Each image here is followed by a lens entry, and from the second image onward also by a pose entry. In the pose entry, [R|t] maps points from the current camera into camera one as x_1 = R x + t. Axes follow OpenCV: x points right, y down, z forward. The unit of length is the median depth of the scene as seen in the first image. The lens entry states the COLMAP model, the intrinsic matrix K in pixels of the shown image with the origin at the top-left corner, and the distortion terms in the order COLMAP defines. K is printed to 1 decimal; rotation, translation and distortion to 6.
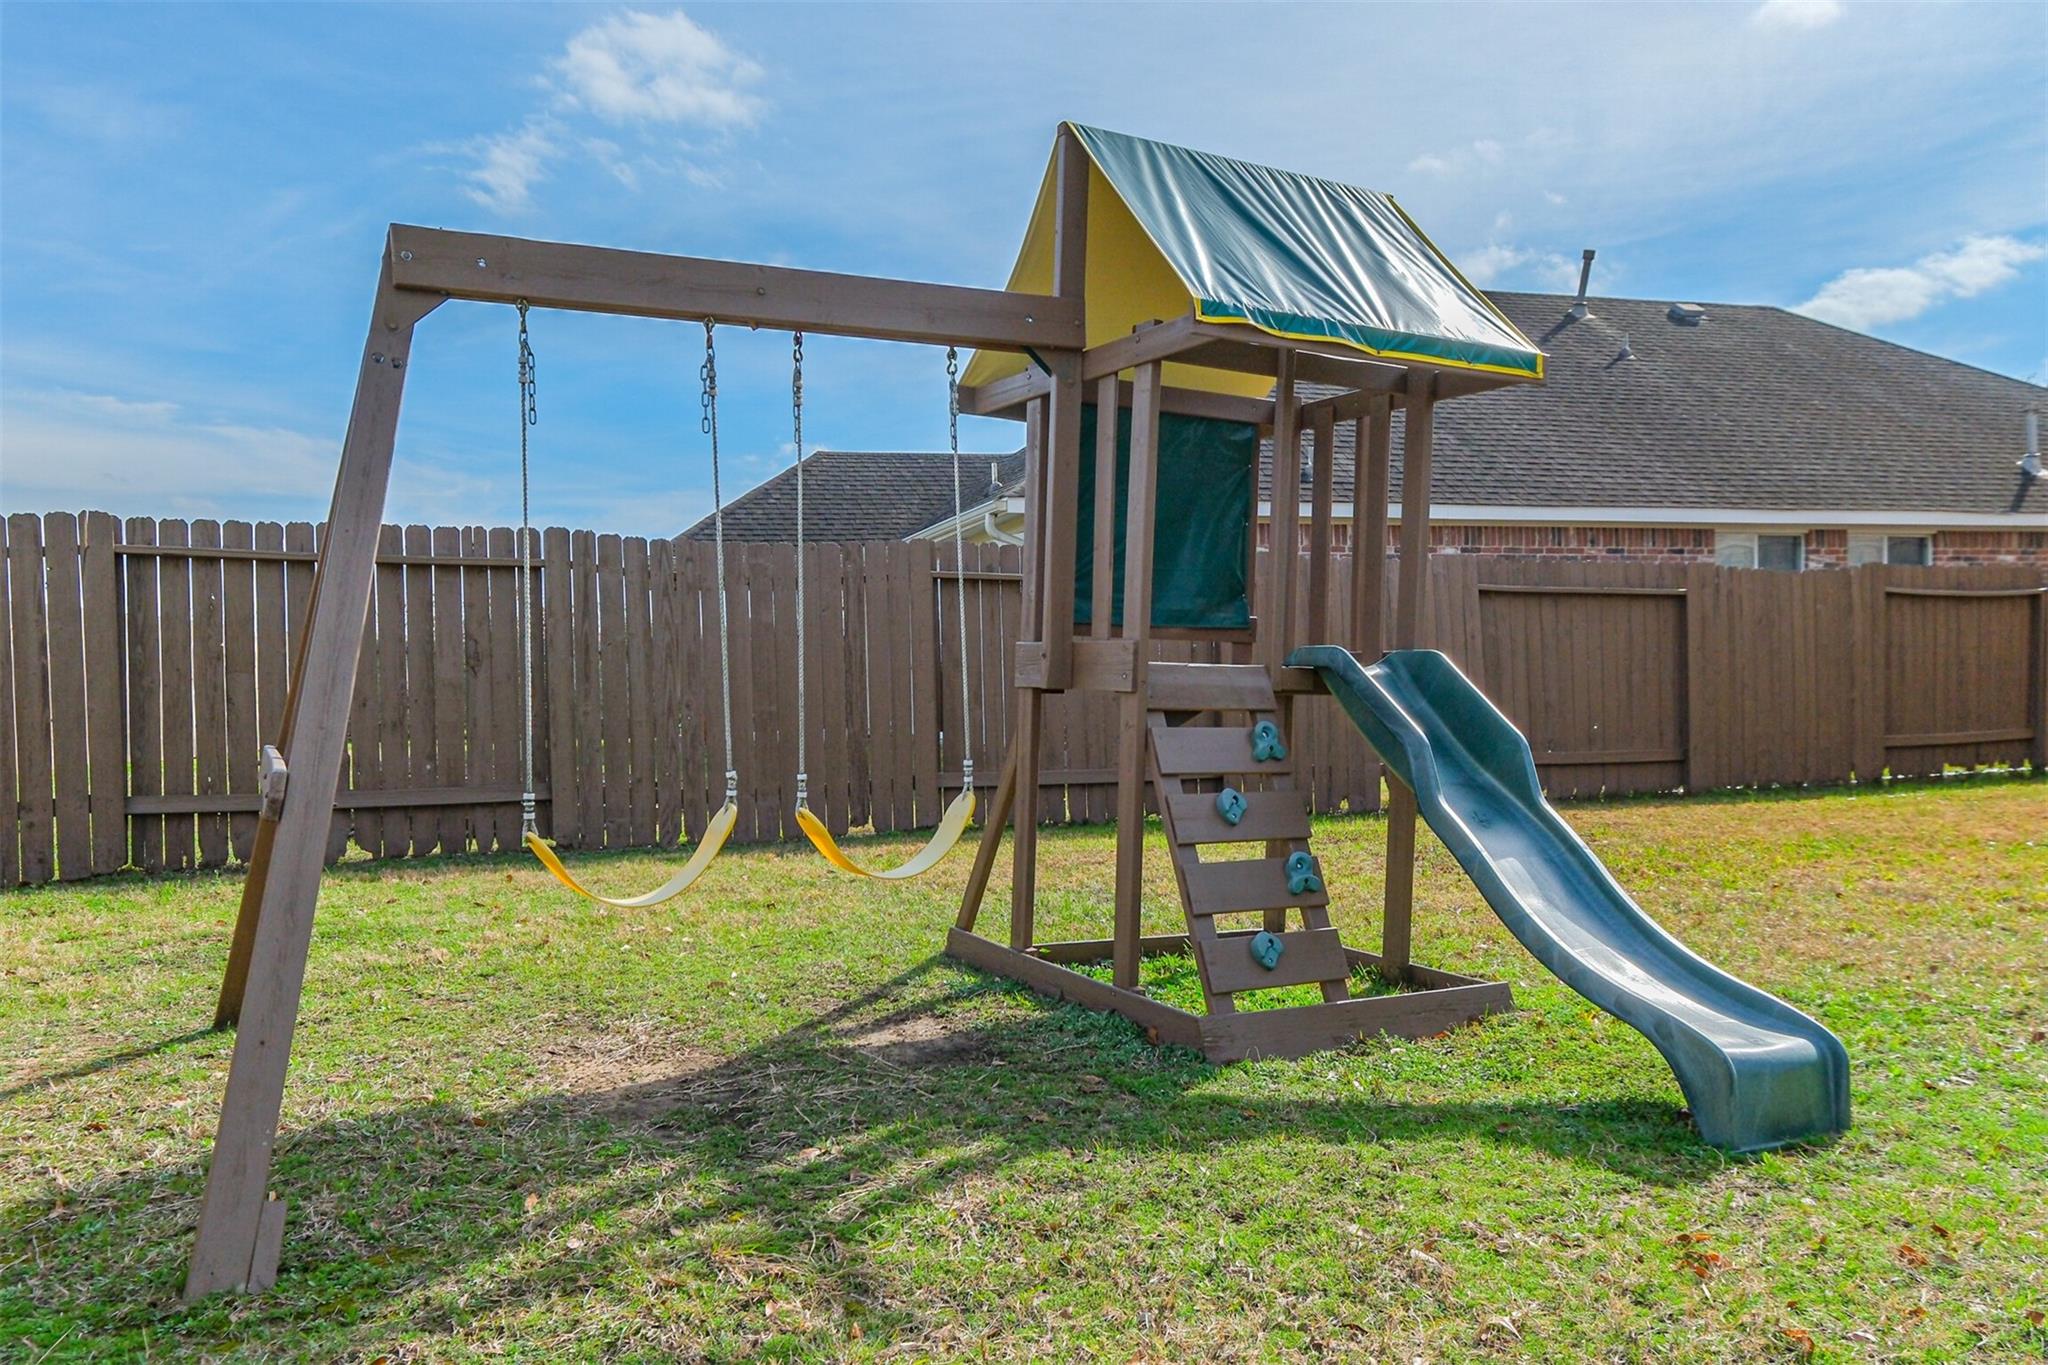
lens RADIAL K [[1474.9, 0, 1024.0], [0, 1474.9, 682.0], [0, 0, 1]] dist [-0.000378, -0.000123]
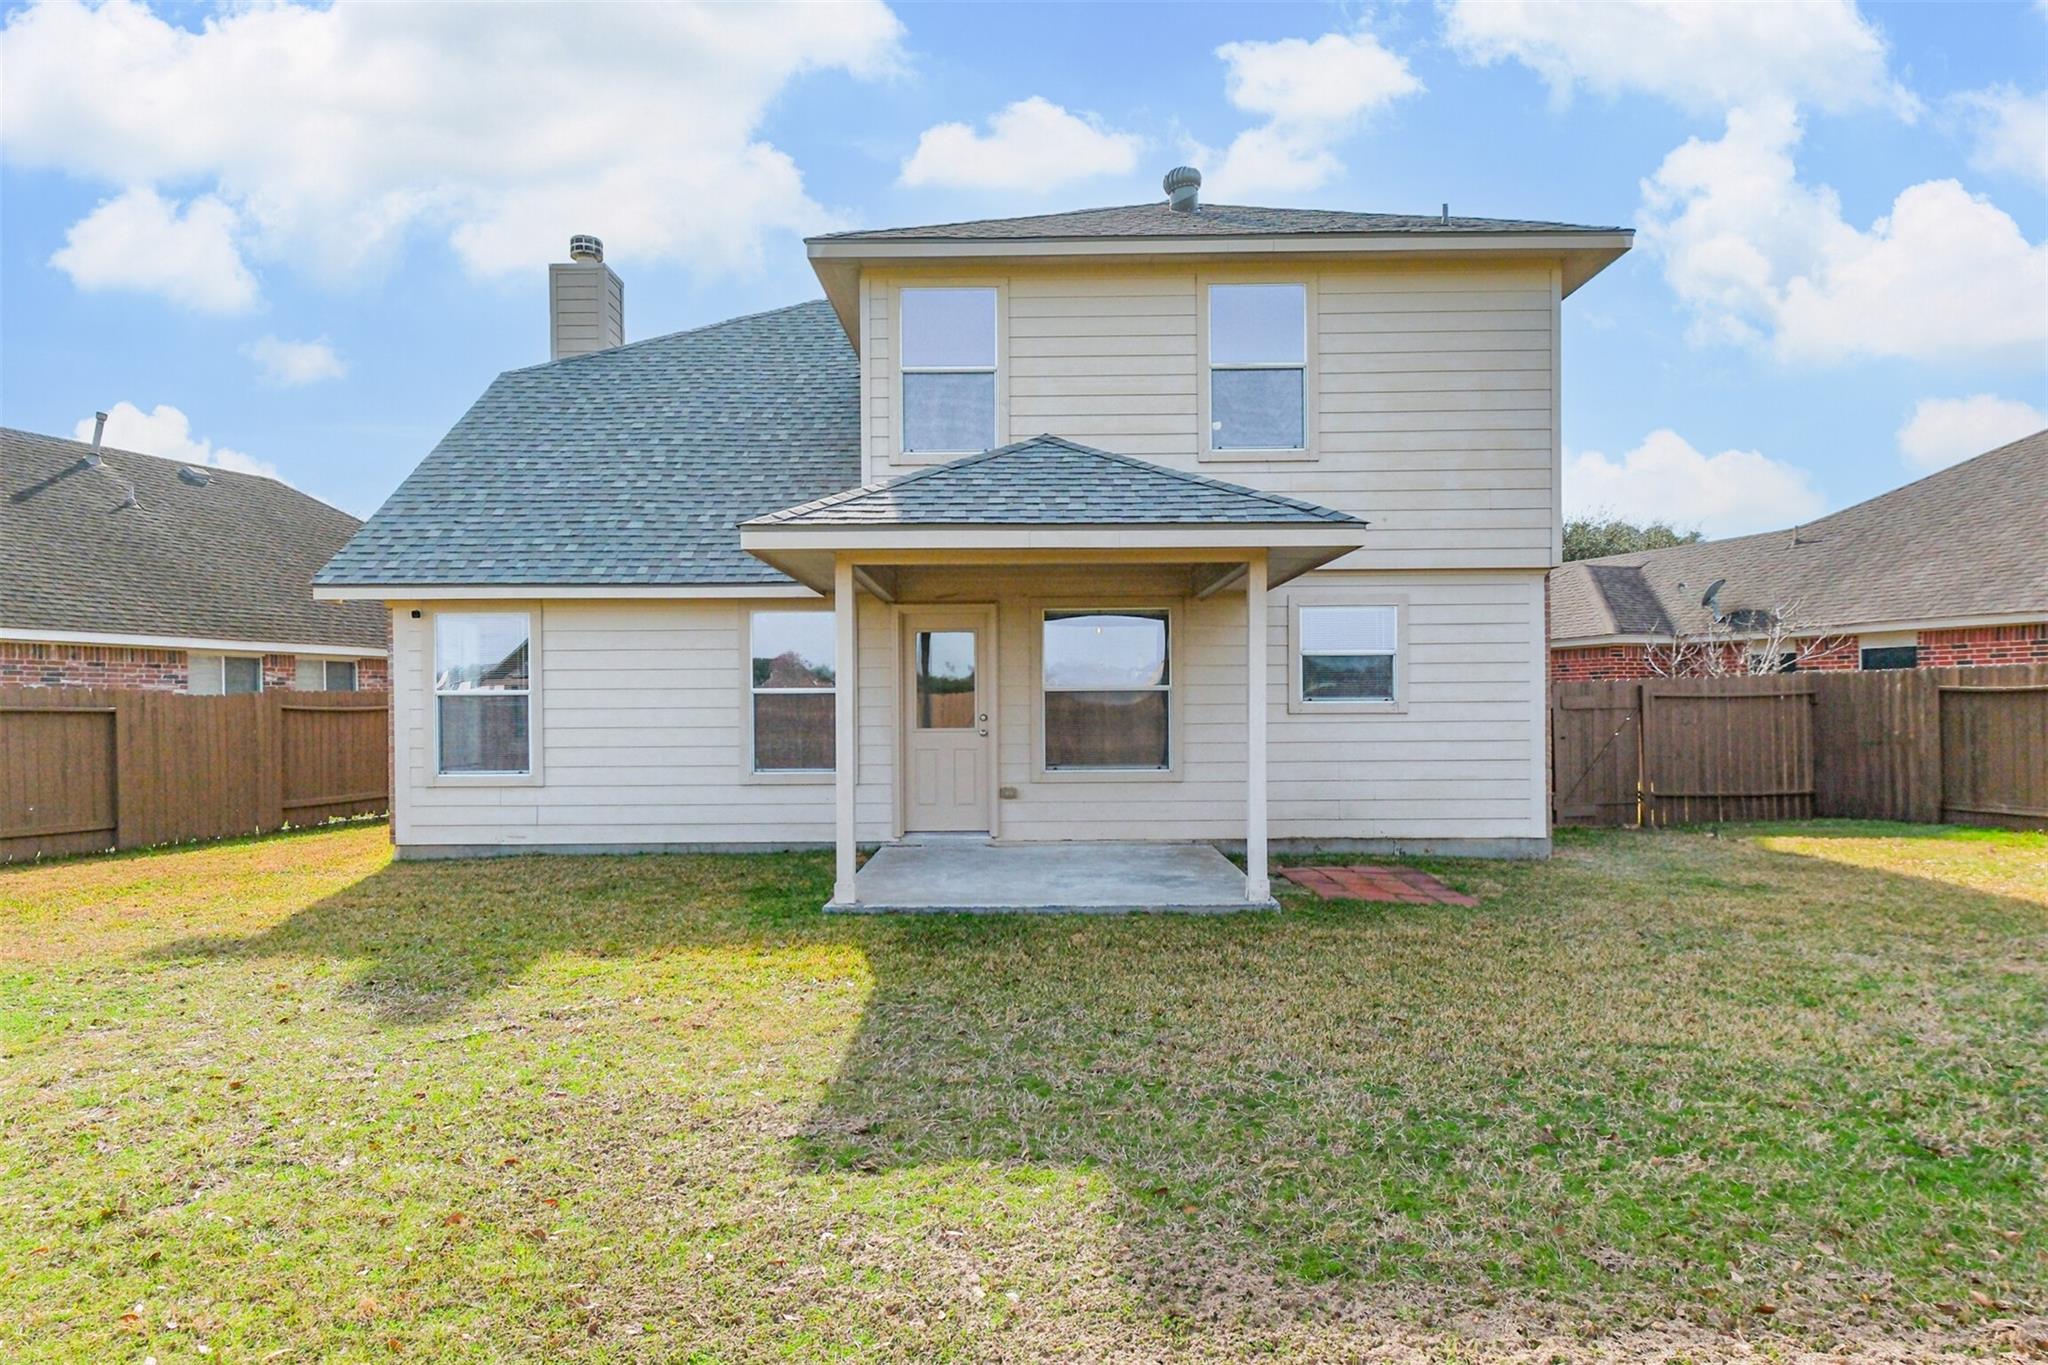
lens RADIAL K [[1167.0, 0, 1033.6], [0, 1167.0, 715.0], [0, 0, 1]] dist [0.000615, 0.000073]
pose [[0.557266, 0.007611, 0.830299, 0.006815], [0.003980, 0.999922, -0.011837, -0.034713], [-0.830325, 0.009901, 0.557192, -0.319922]]
